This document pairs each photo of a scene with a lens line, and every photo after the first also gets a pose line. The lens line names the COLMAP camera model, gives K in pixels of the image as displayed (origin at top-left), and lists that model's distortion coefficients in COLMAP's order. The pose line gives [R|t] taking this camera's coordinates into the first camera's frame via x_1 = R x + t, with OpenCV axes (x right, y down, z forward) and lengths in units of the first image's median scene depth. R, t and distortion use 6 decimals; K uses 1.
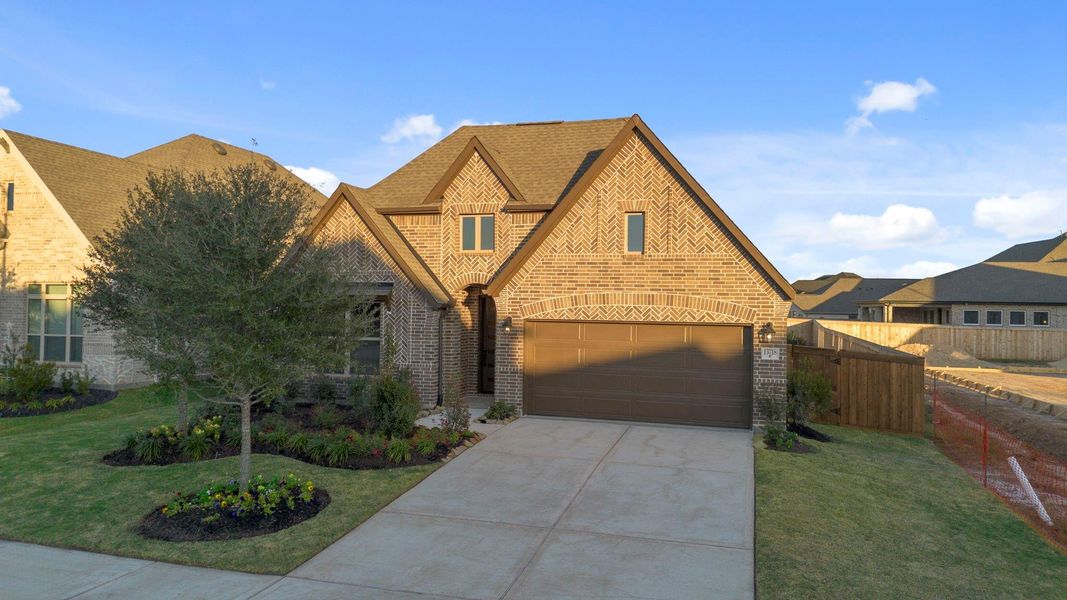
lens RADIAL K [[751.7, 0, 535.3], [0, 751.7, 295.9], [0, 0, 1]] dist [0.046210, -0.005168]
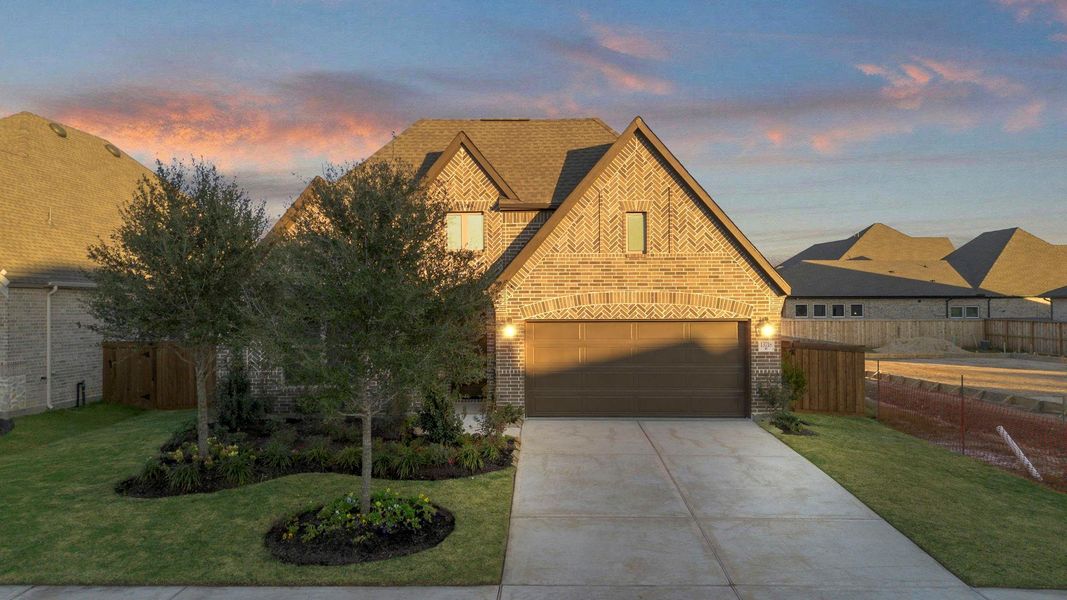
lens RADIAL K [[788.6, 0, 533.5], [0, 788.6, 300.0], [0, 0, 1]] dist [0.039890, -0.000728]
pose [[0.964636, -0.017939, 0.262976, -0.286242], [0.017030, 0.999839, 0.005734, -0.000856], [-0.263037, -0.001053, 0.964785, 0.004551]]
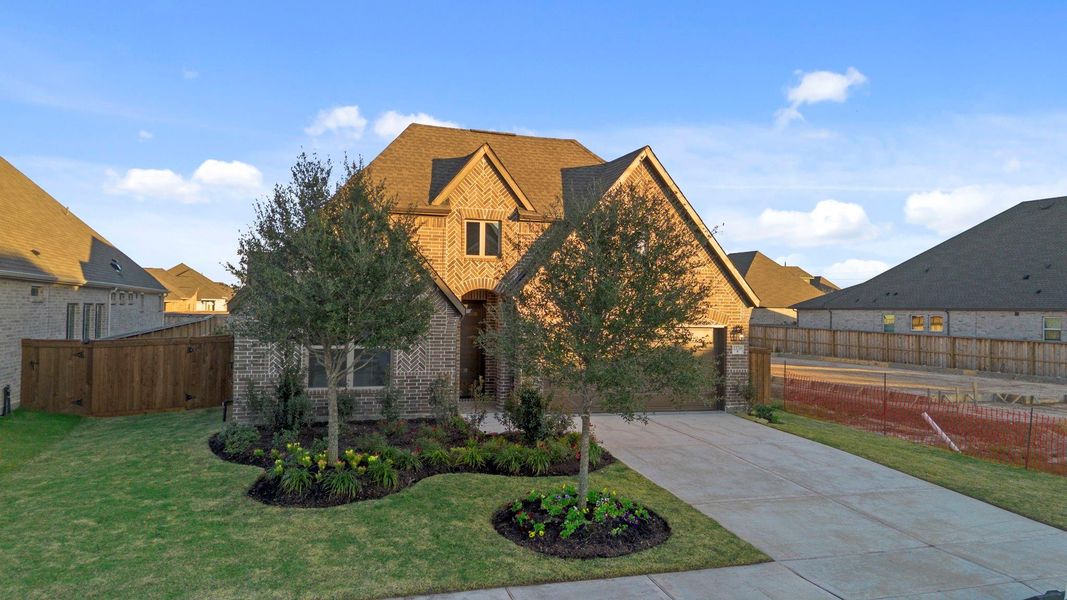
lens RADIAL K [[751.7, 0, 535.3], [0, 751.7, 295.9], [0, 0, 1]] dist [0.046210, -0.005168]
pose [[0.821059, 0.009264, 0.570768, -0.656606], [-0.012536, 0.999920, 0.001804, -0.010696], [-0.570706, -0.008637, 0.821109, 0.148238]]
